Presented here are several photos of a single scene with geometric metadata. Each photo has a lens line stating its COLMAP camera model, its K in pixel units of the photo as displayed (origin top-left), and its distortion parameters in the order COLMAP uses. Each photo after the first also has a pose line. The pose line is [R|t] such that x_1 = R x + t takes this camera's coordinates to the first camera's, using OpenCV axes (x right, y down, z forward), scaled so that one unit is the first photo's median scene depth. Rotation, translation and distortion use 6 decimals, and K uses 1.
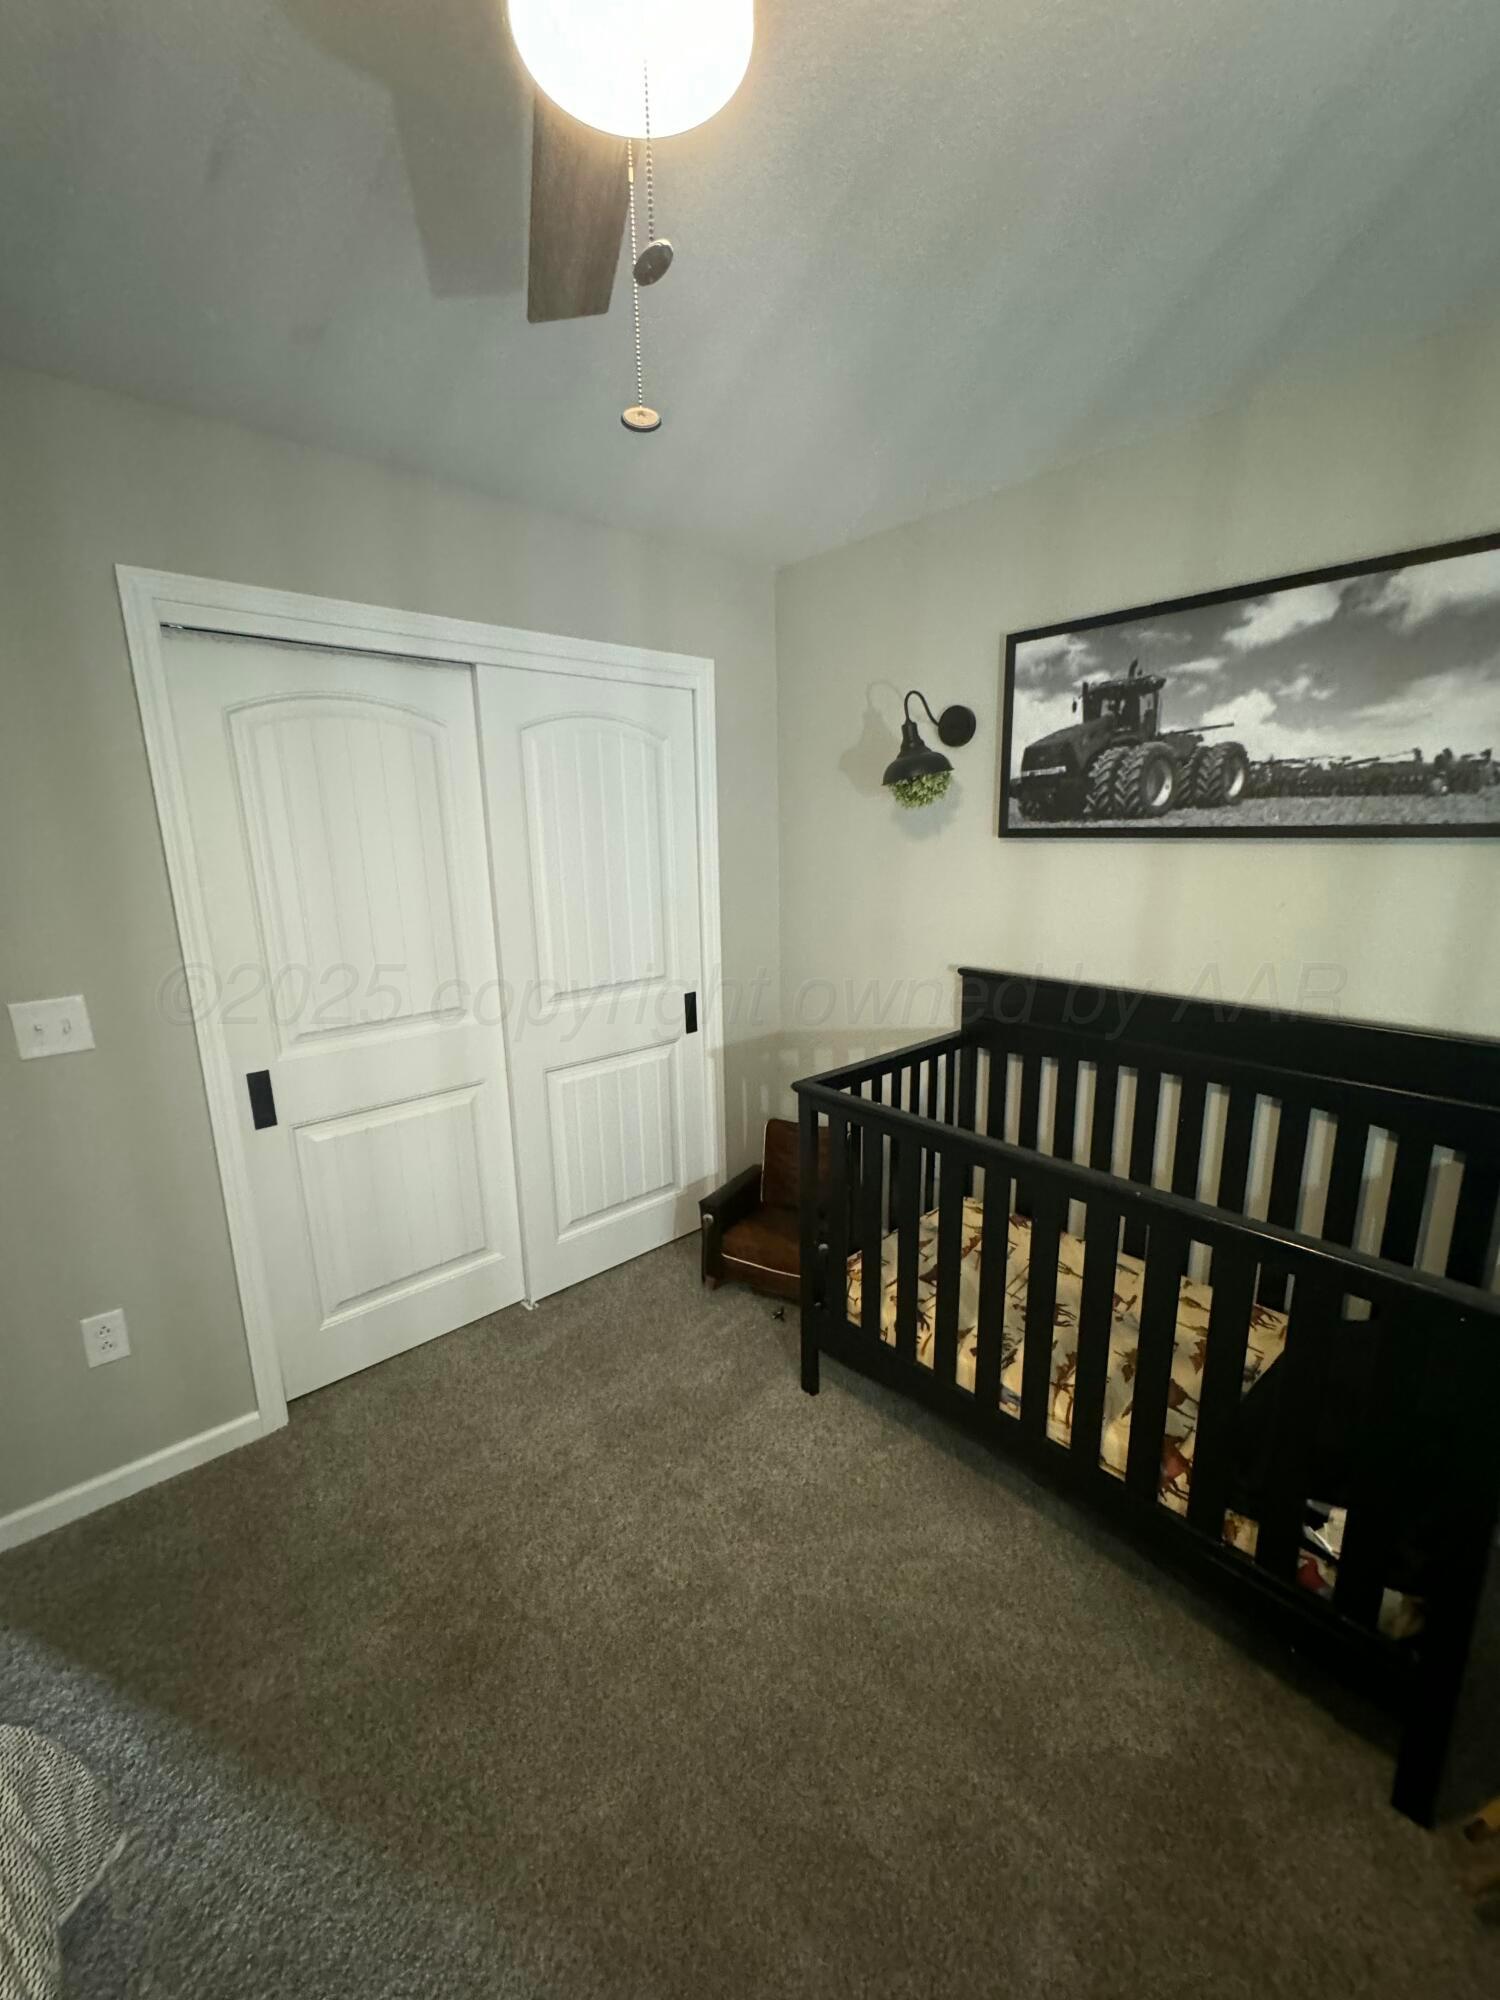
lens RADIAL K [[798.5, 0, 750.0], [0, 798.5, 1000.0], [0, 0, 1]] dist [0.000745, 0.000205]
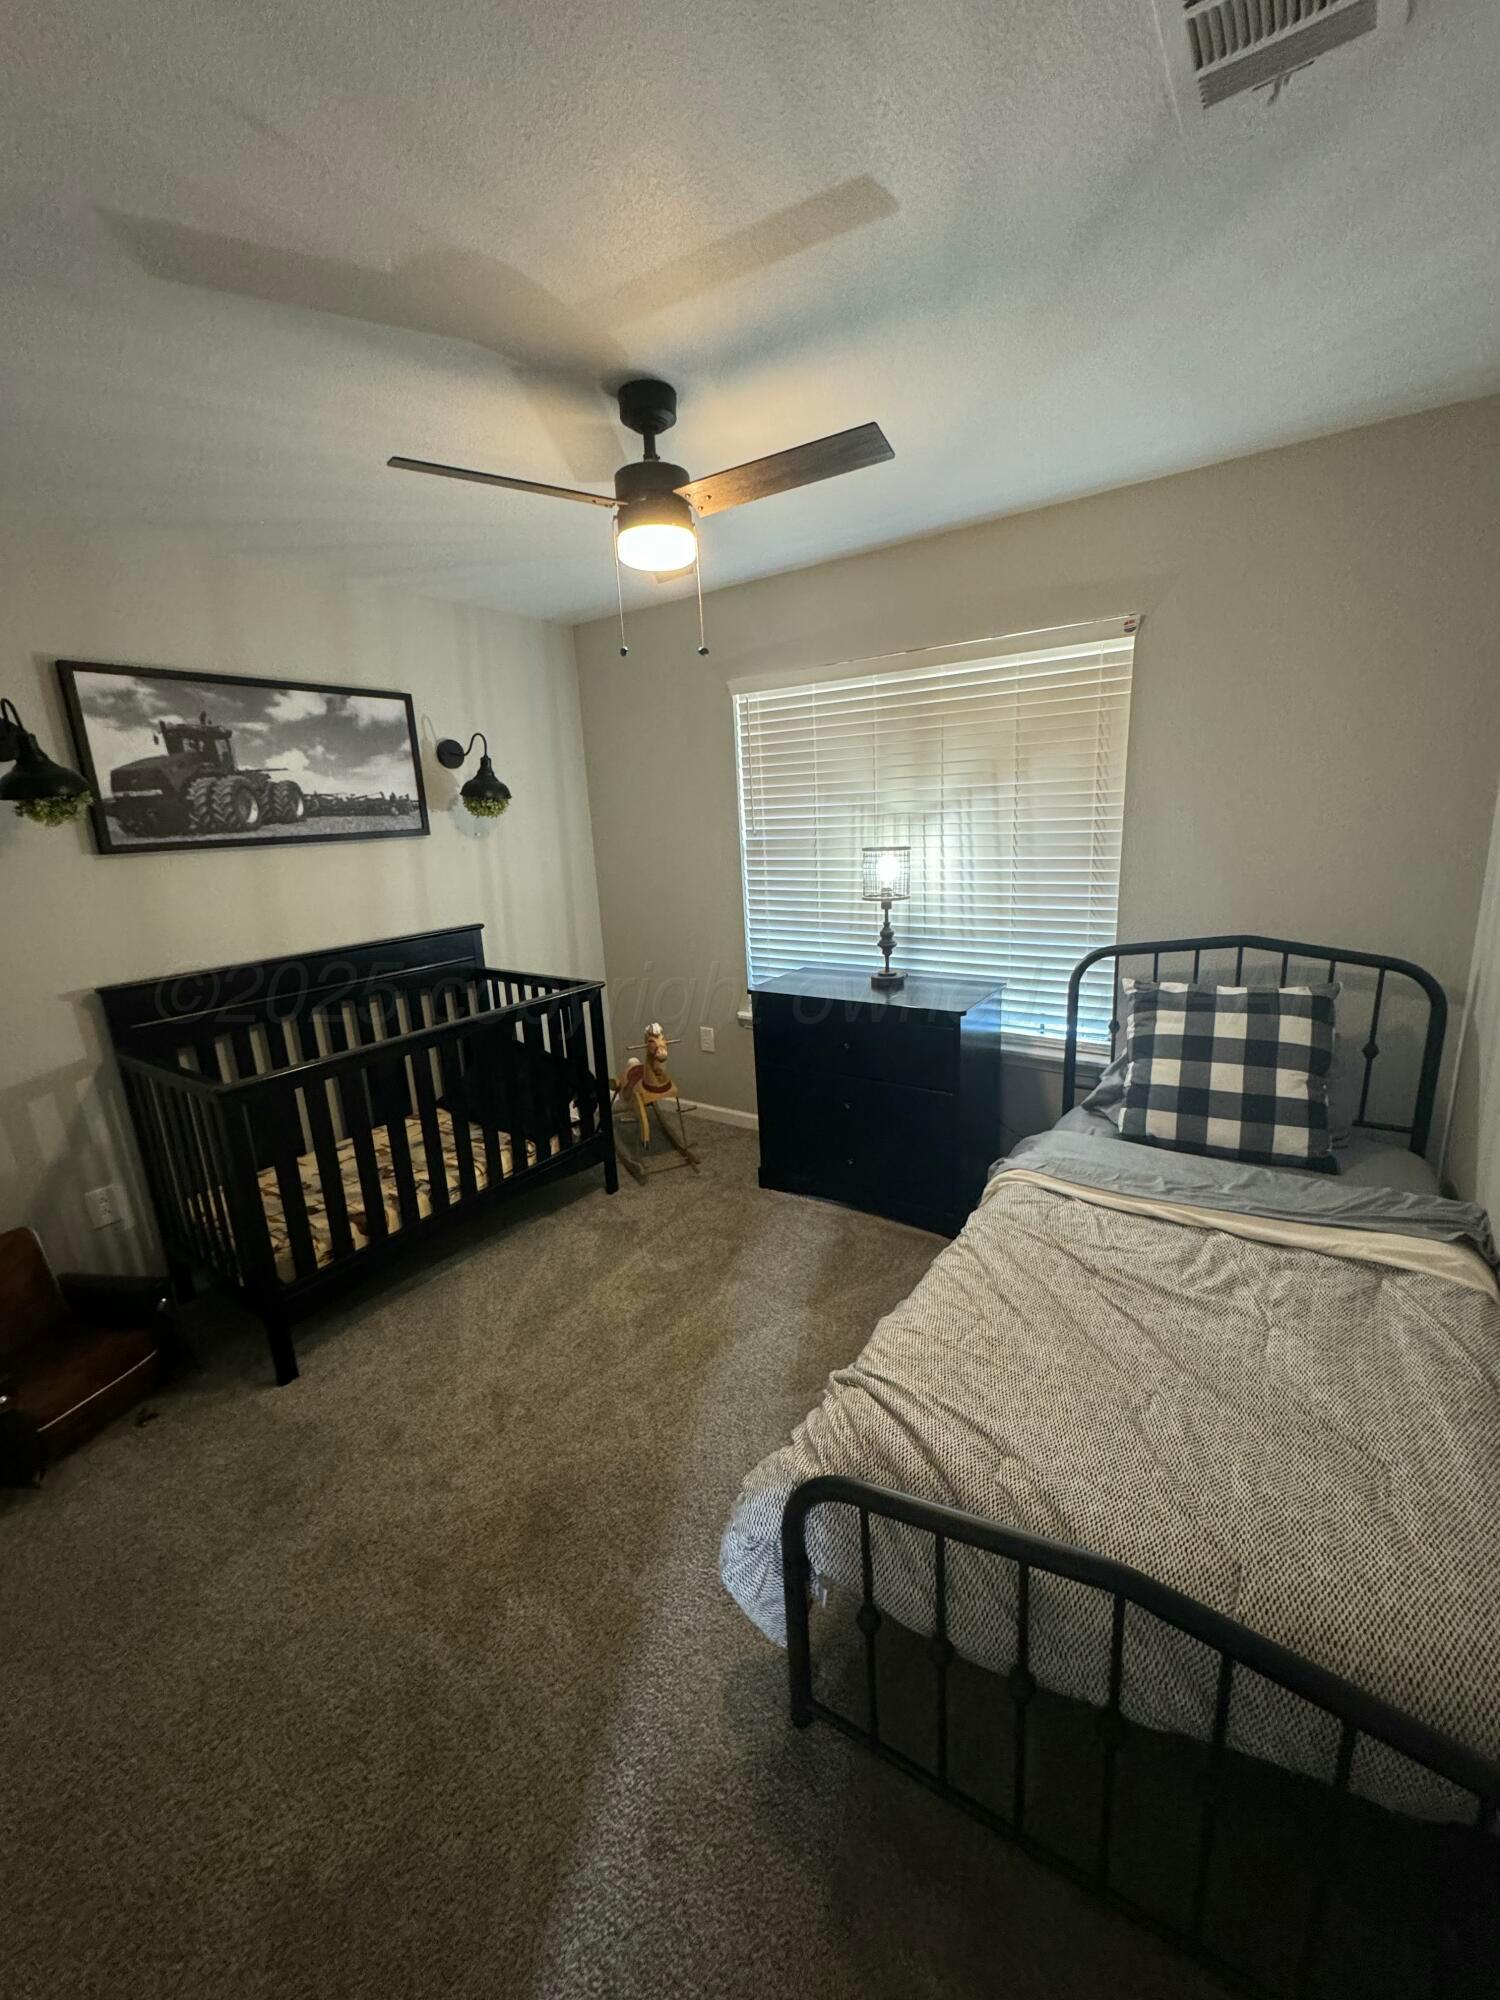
lens RADIAL K [[798.5, 0, 750.0], [0, 798.5, 1000.0], [0, 0, 1]] dist [0.000745, 0.000205]
pose [[-0.234704, -0.198572, 0.951569, -1.081525], [0.256217, 0.931659, 0.257613, -0.094581], [-0.937692, 0.304271, -0.167787, 0.528594]]
